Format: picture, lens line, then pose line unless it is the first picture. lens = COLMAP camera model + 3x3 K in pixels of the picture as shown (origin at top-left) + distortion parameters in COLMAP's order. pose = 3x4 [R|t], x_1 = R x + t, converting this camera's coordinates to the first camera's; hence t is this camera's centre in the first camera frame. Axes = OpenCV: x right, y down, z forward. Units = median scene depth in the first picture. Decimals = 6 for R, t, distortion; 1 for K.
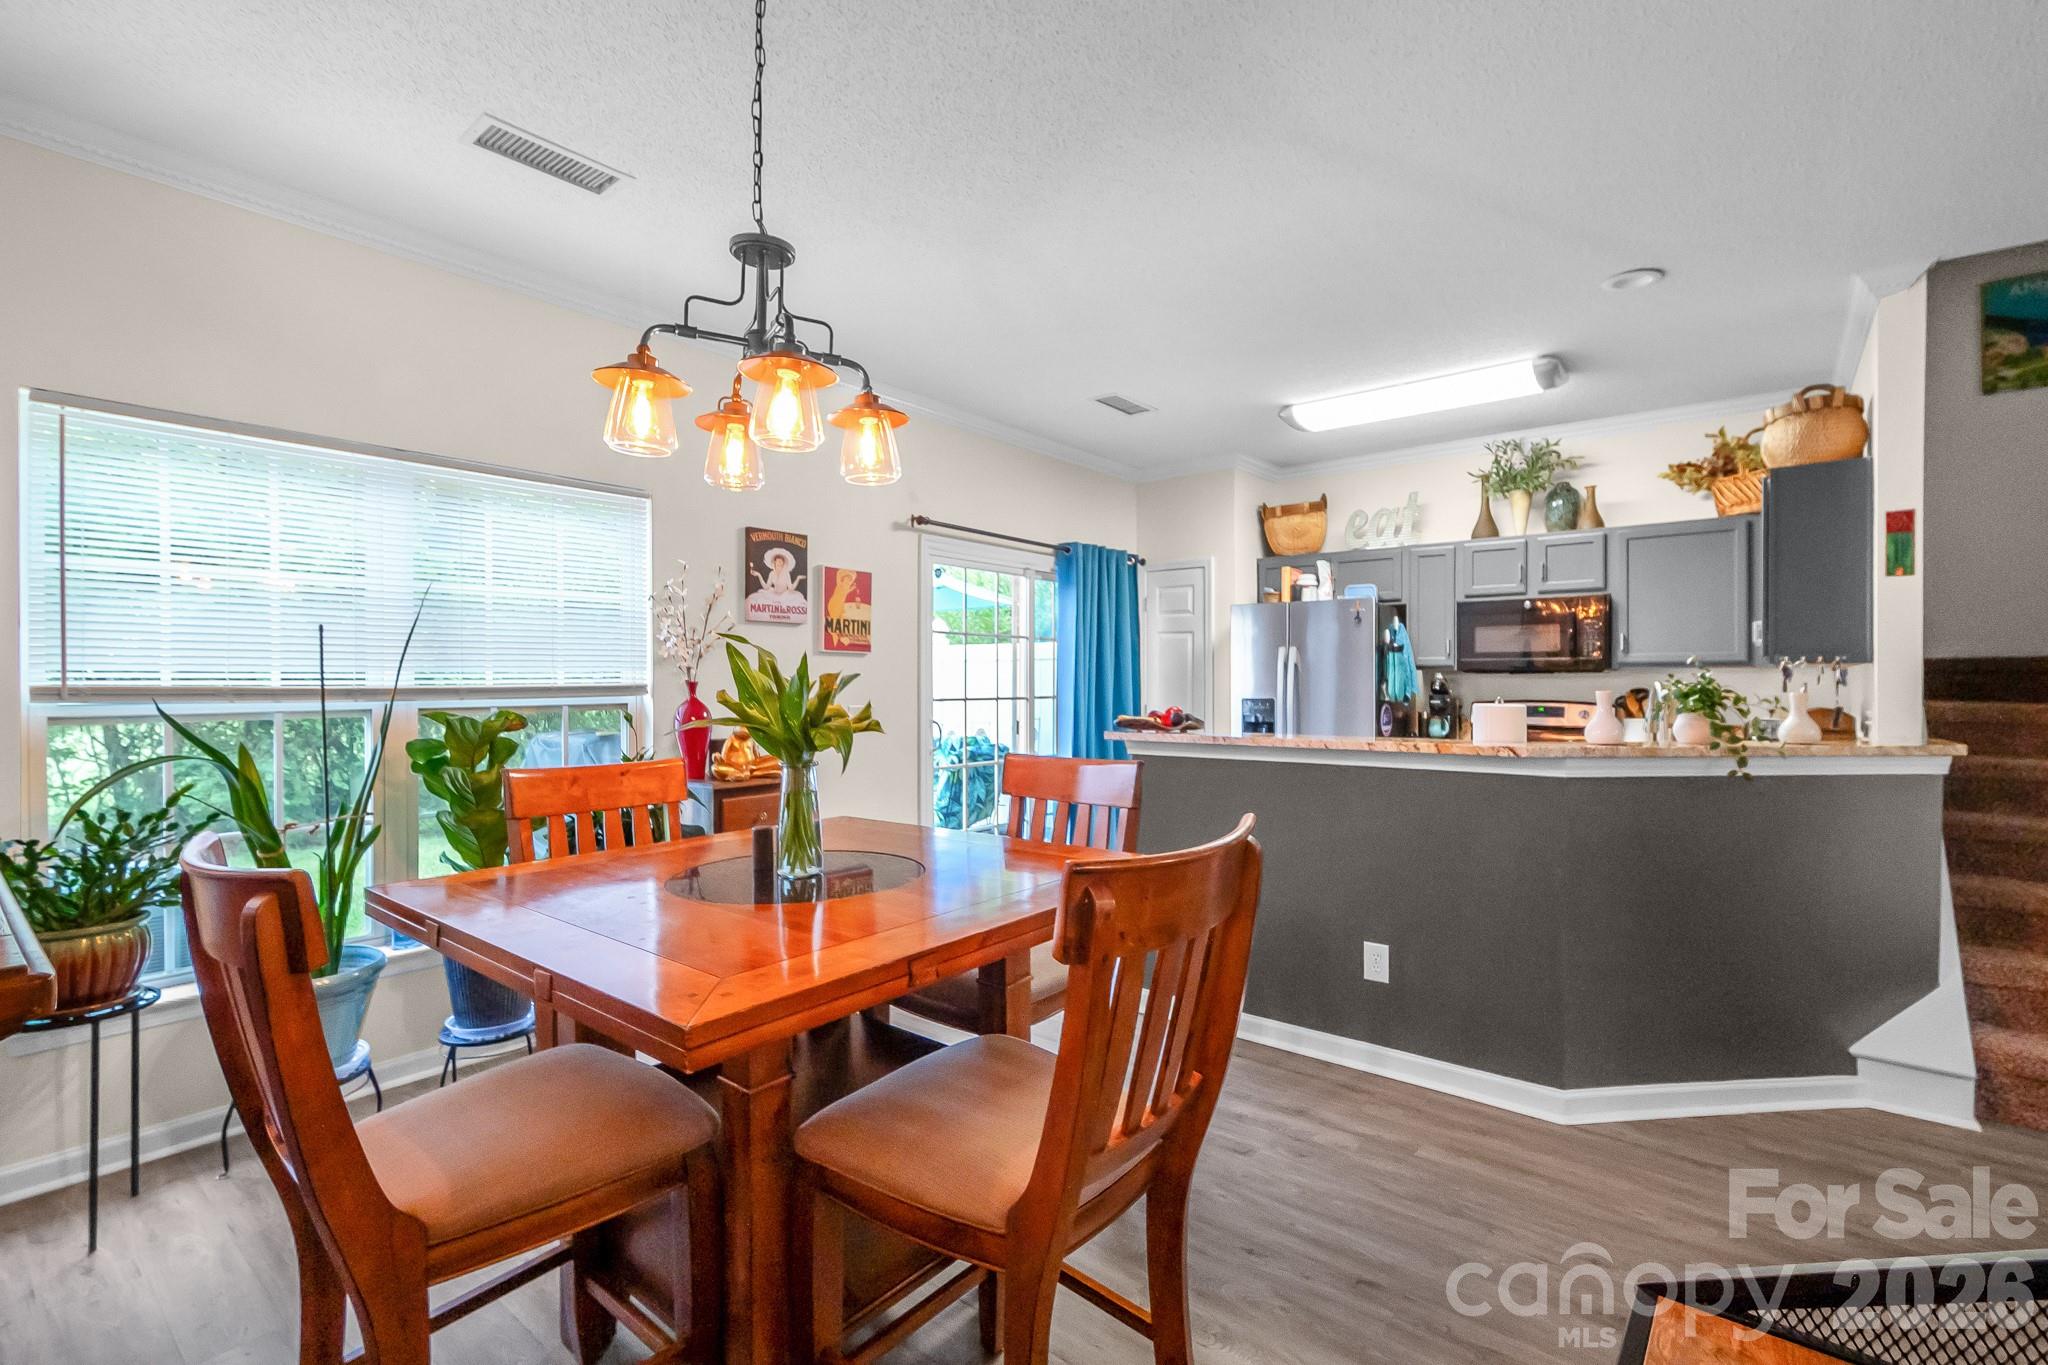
lens RADIAL K [[967.4, 0, 1041.8], [0, 967.4, 686.2], [0, 0, 1]] dist [0.008198, -0.004155]
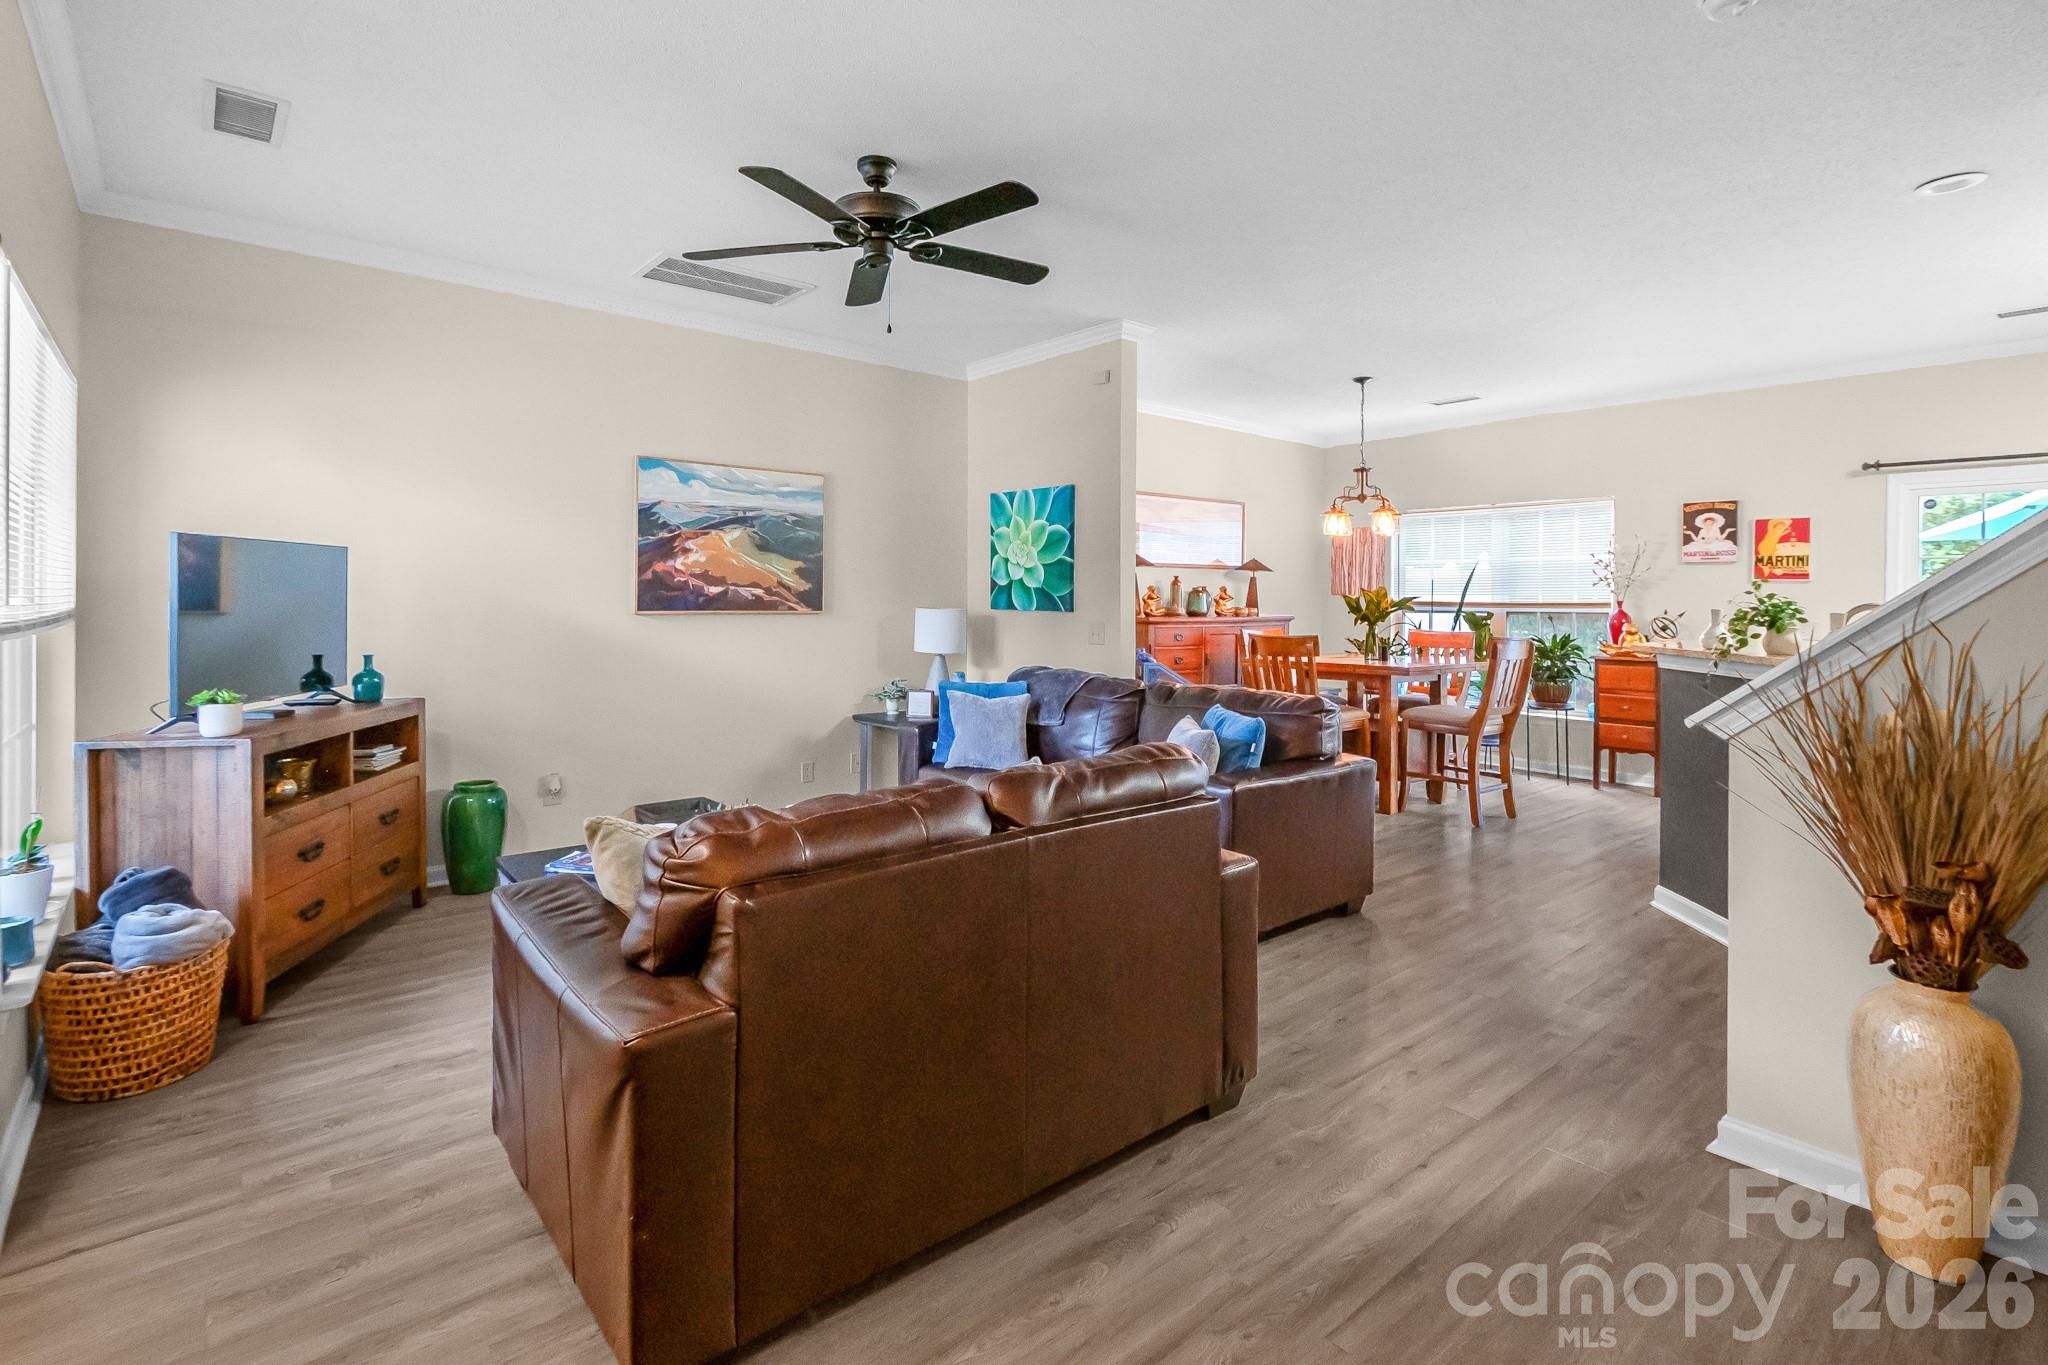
lens RADIAL K [[967.4, 0, 1033.4], [0, 967.4, 623.0], [0, 0, 1]] dist [0.008198, -0.004155]
pose [[-0.196932, 0.024618, -0.980108, 1.354035], [-0.009427, 0.999591, 0.027002, -0.000616], [0.980372, 0.014557, -0.196619, 0.236807]]
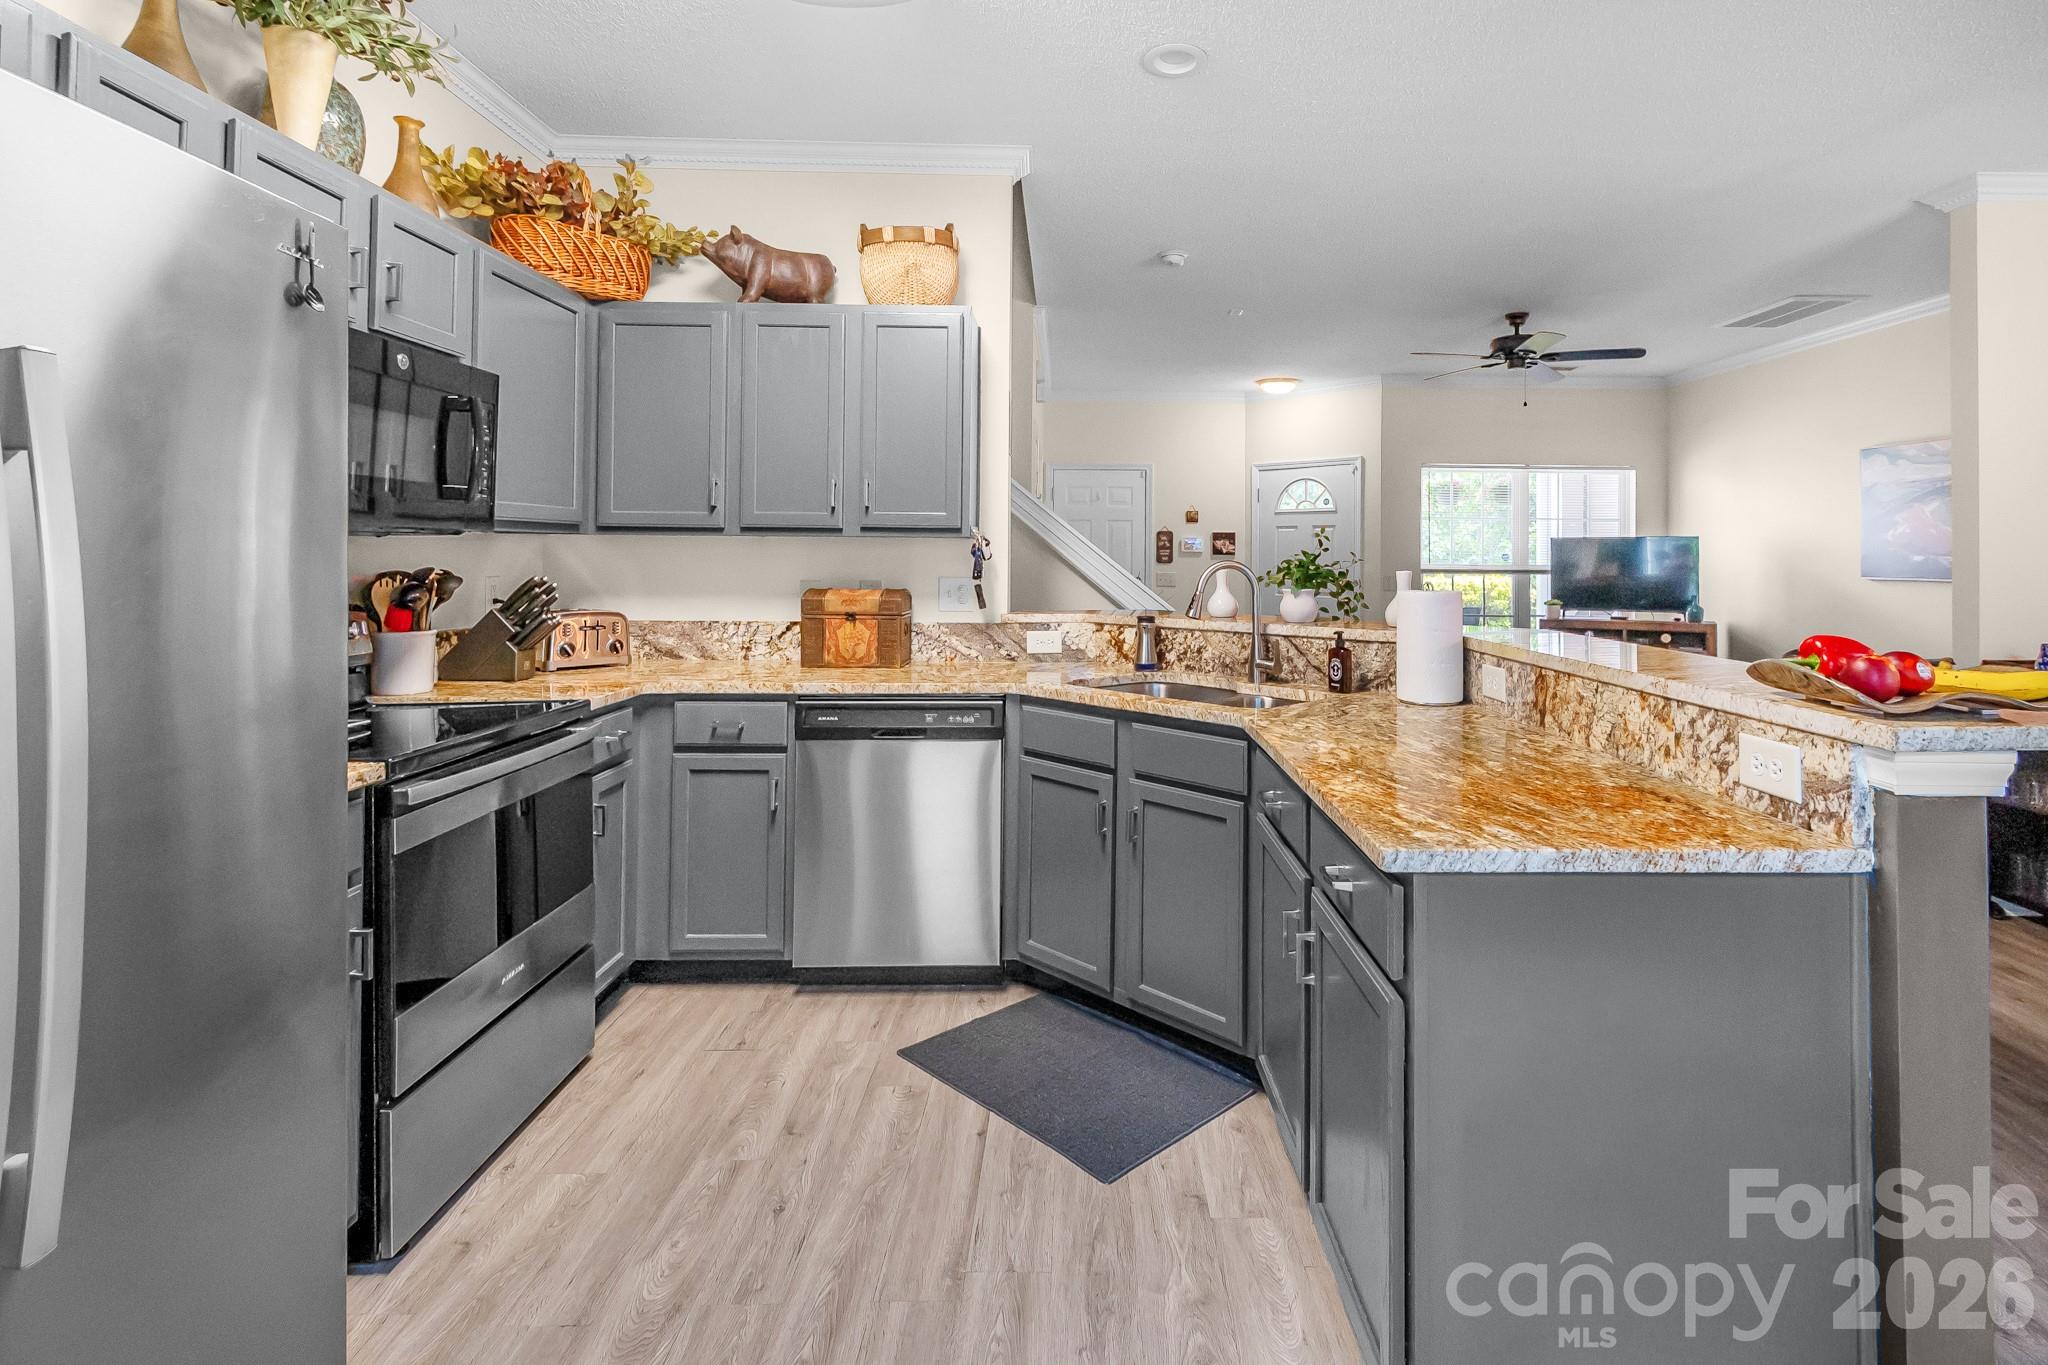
lens RADIAL K [[967.4, 0, 1078.0], [0, 967.4, 553.8], [0, 0, 1]] dist [0.008198, -0.004155]
pose [[-0.612502, -0.002670, 0.790464, 0.015004], [-0.003125, 0.999995, 0.000956, -0.008388], [-0.790463, -0.001885, -0.612507, 1.224092]]
